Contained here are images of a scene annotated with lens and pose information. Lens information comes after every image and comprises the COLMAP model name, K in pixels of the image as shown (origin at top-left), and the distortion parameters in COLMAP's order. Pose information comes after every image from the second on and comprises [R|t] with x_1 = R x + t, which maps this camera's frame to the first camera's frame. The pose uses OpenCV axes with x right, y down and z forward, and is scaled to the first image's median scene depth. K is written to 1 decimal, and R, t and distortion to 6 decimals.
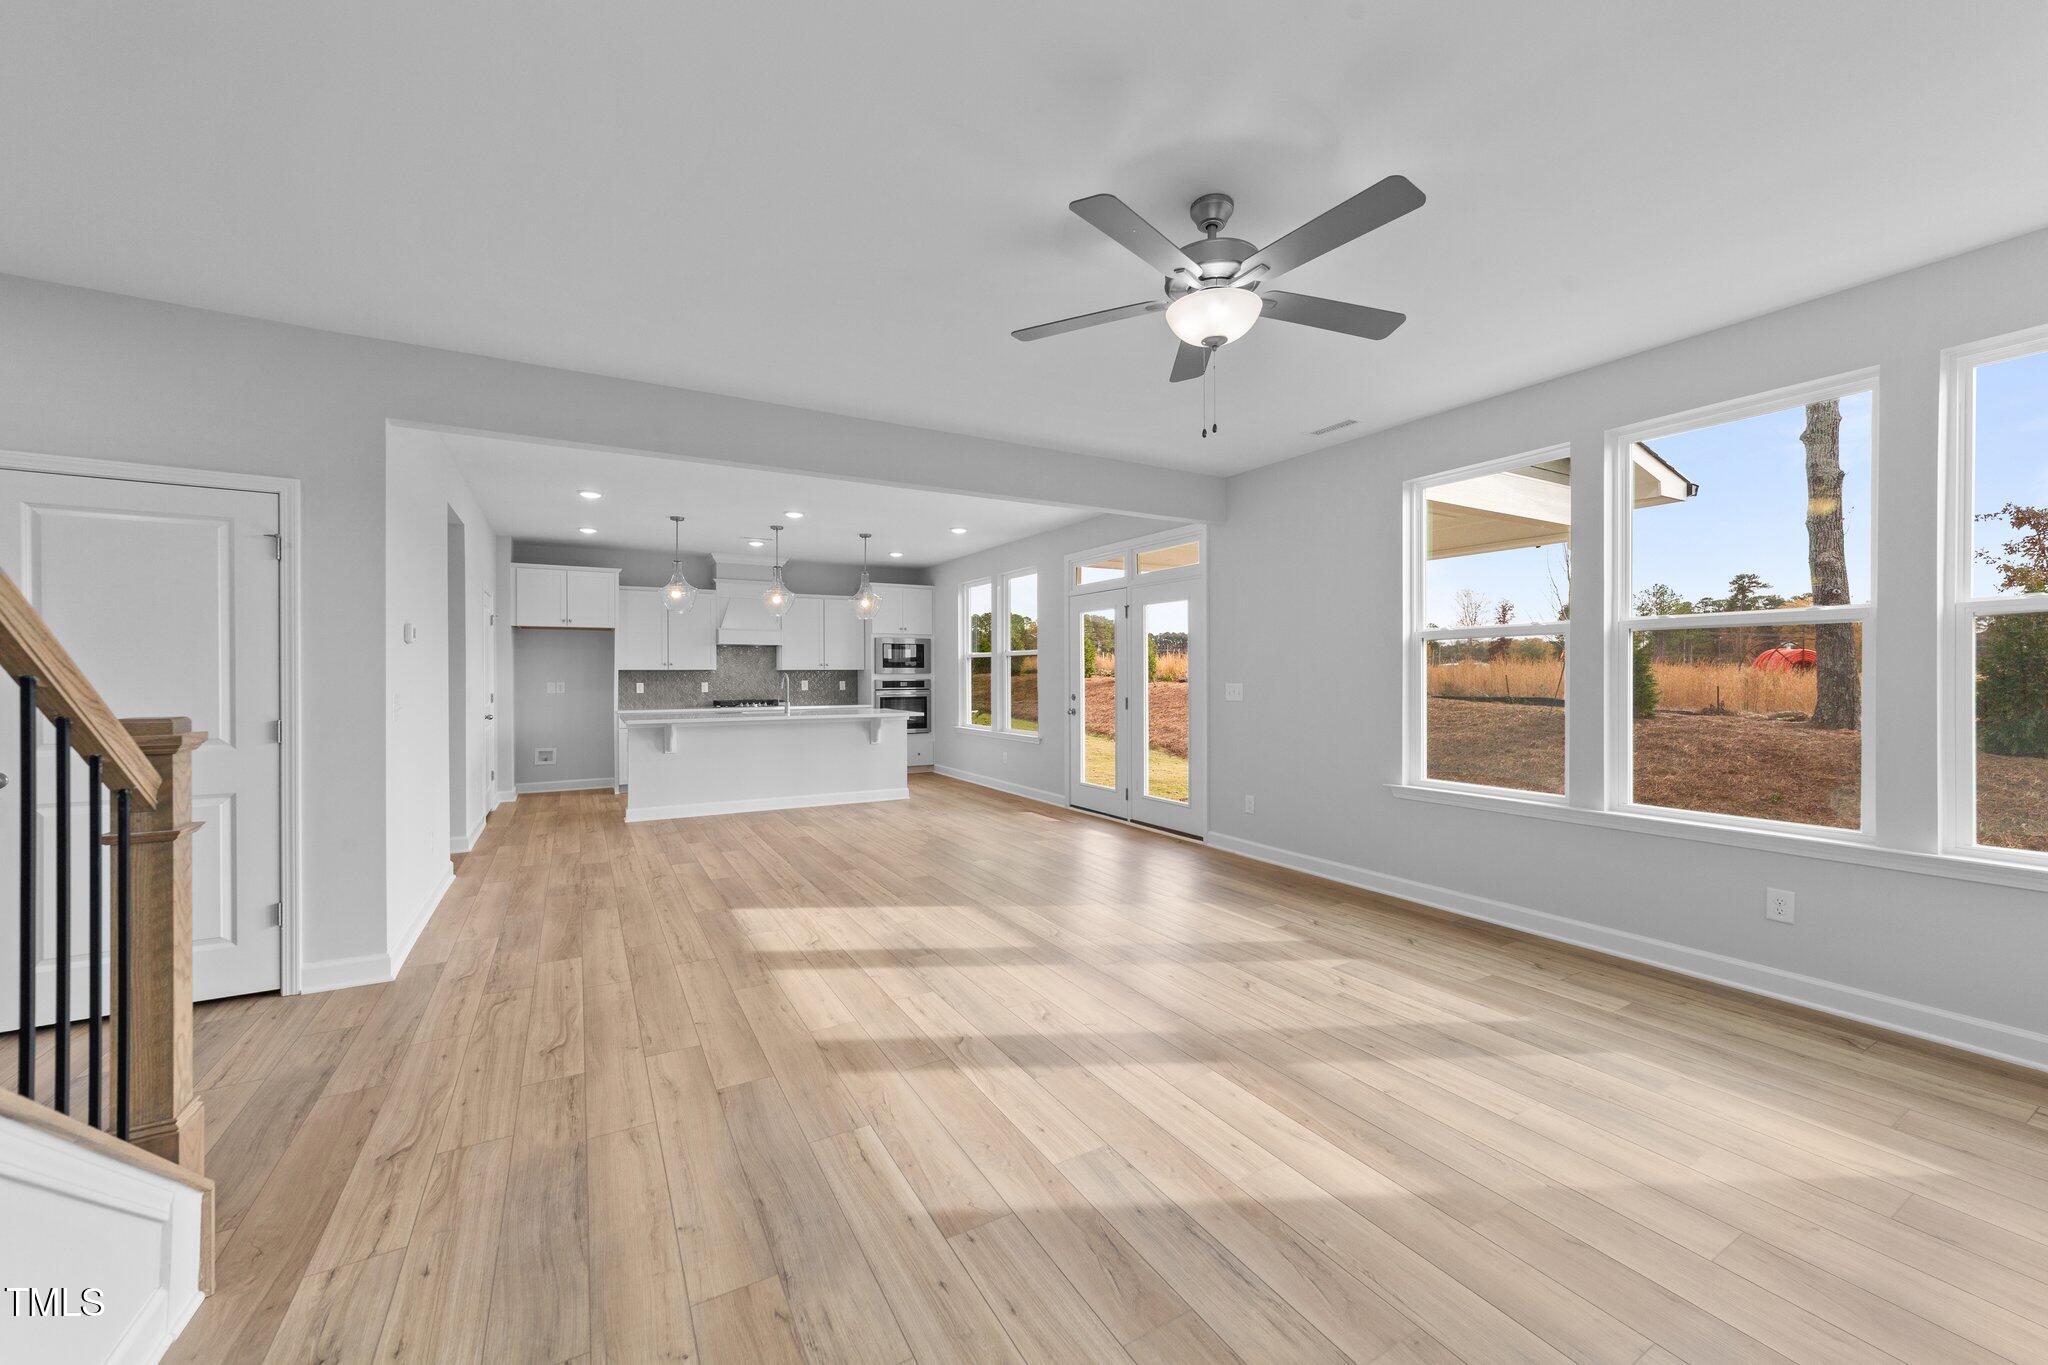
lens RADIAL K [[786.9, 0, 1026.9], [0, 786.9, 679.0], [0, 0, 1]] dist [-0.014564, 0.007174]
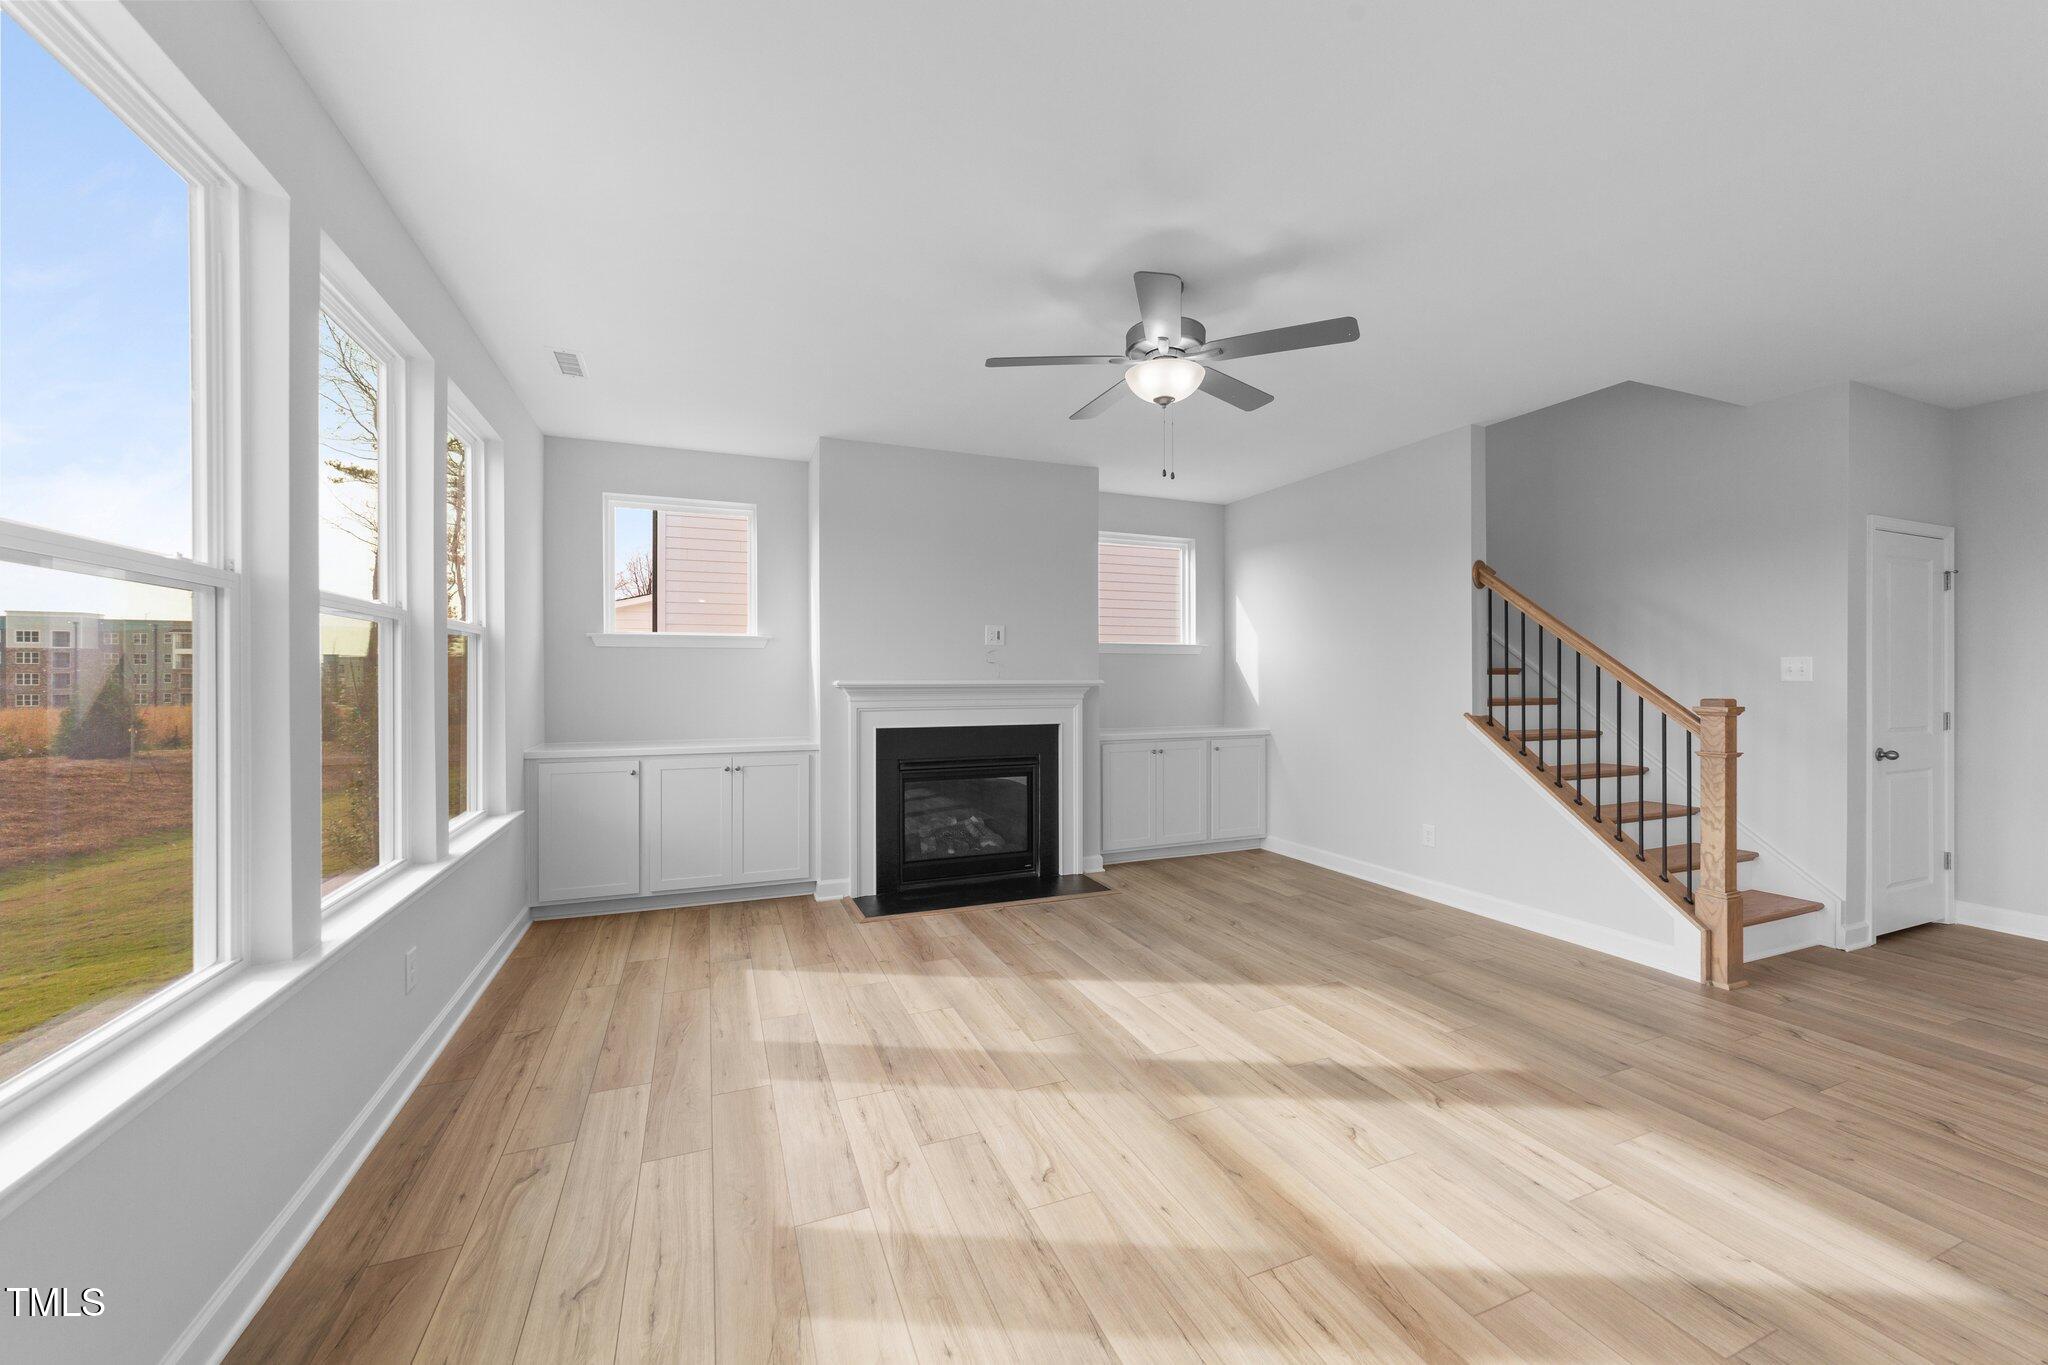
lens RADIAL K [[786.9, 0, 1024.8], [0, 786.9, 678.0], [0, 0, 1]] dist [-0.014564, 0.007174]
pose [[-0.990973, 0.003386, 0.134018, 0.162557], [0.004161, 0.999976, 0.005502, -0.009362], [-0.133997, 0.006010, -0.990964, 1.242192]]
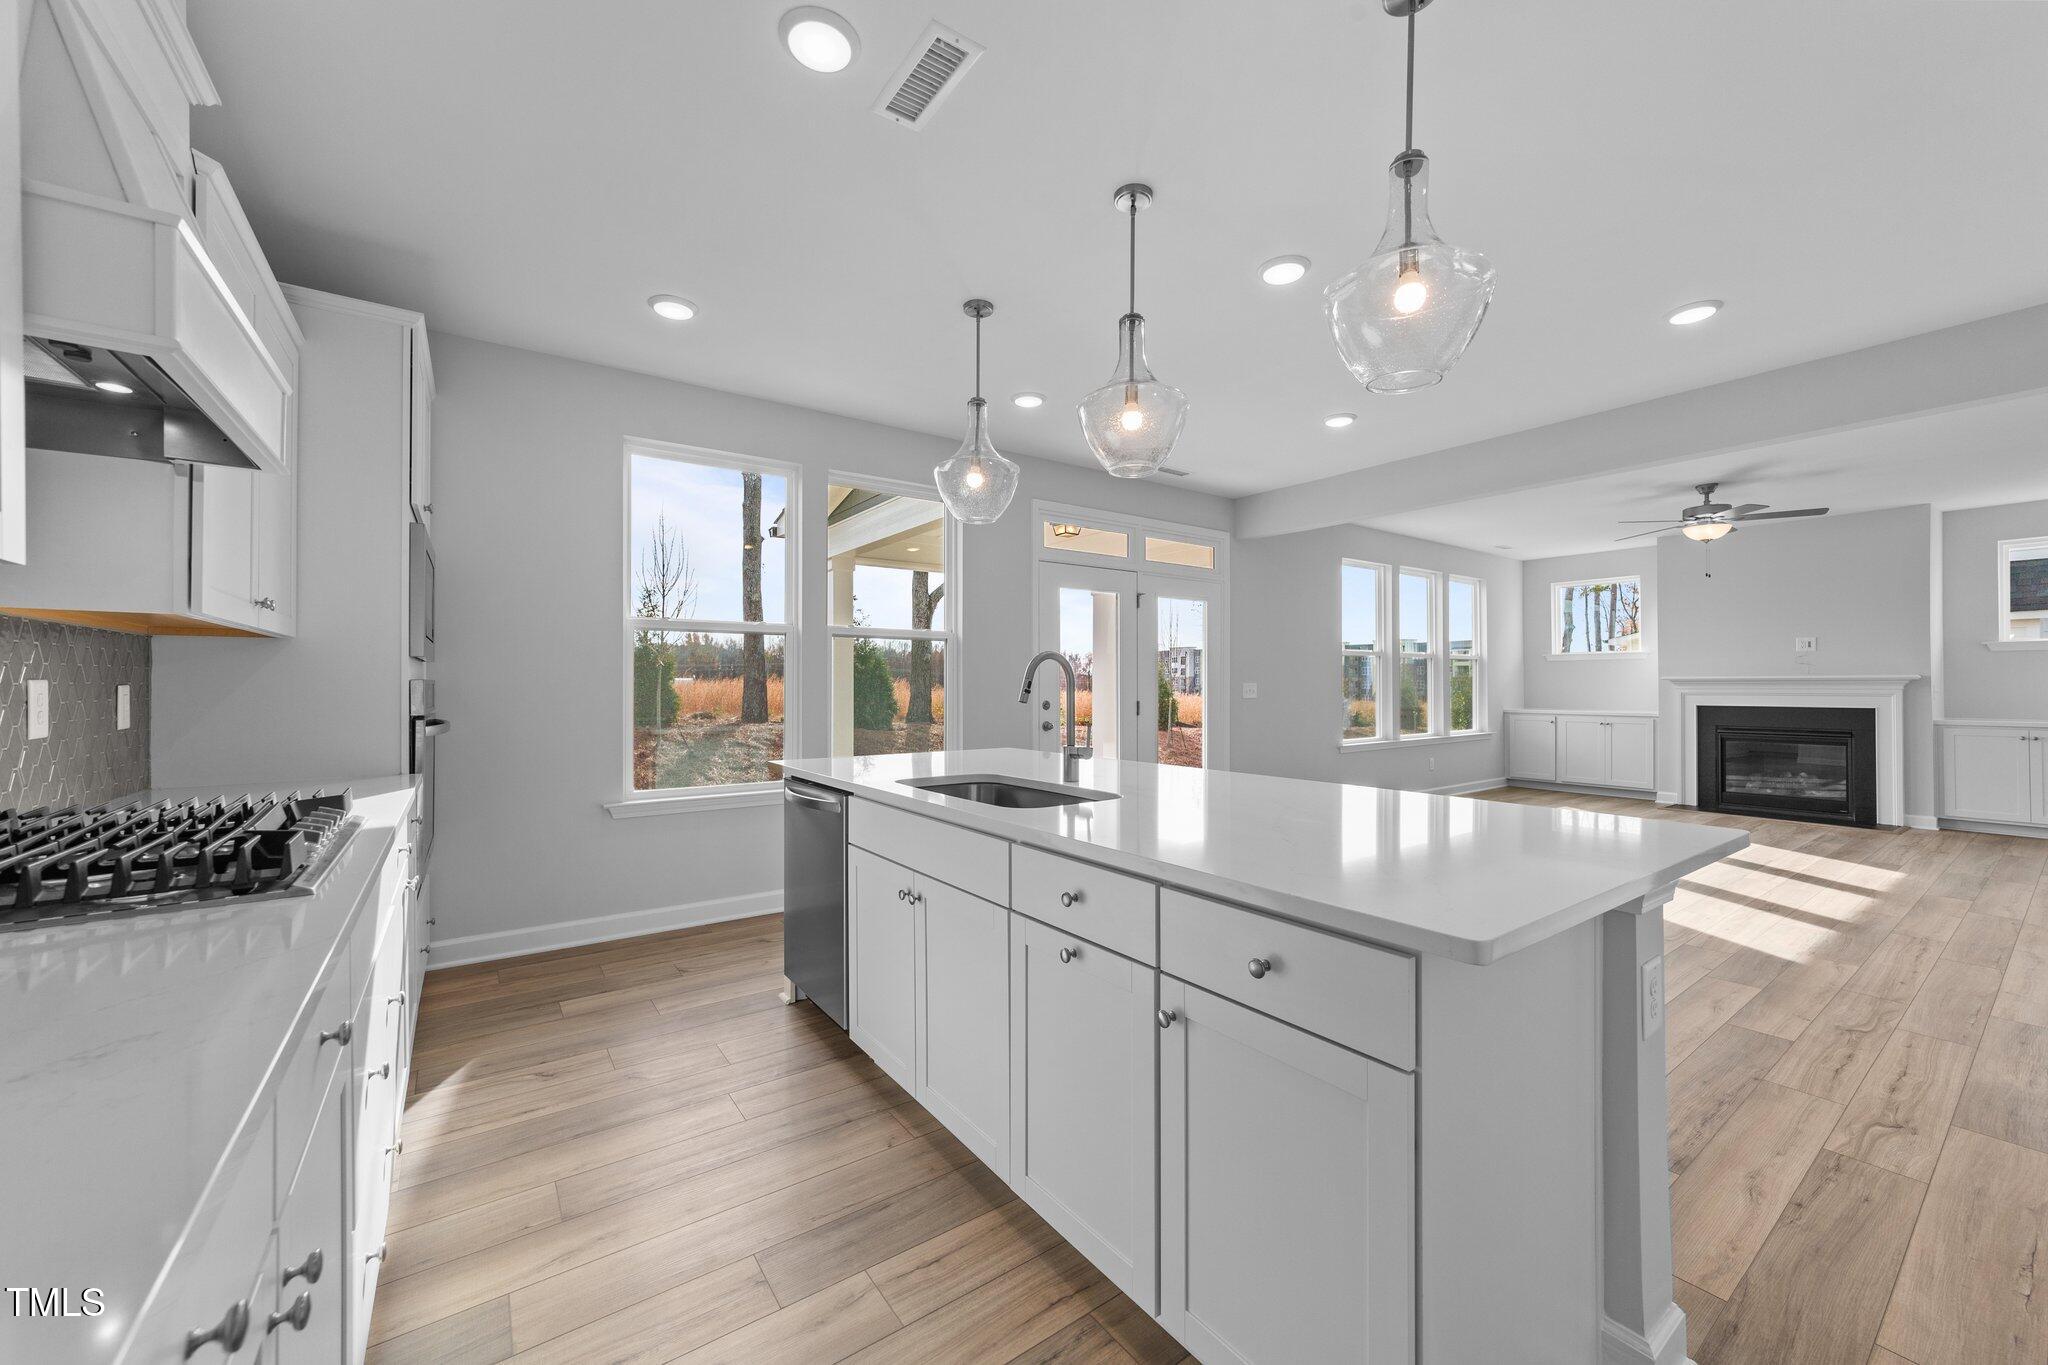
lens RADIAL K [[786.9, 0, 1024.0], [0, 786.9, 685.2], [0, 0, 1]] dist [-0.014564, 0.007174]
pose [[-0.102578, 0.001623, 0.994724, -1.122554], [0.007061, 0.999975, -0.000903, 0.009567], [-0.994700, 0.006931, -0.102587, 1.919331]]
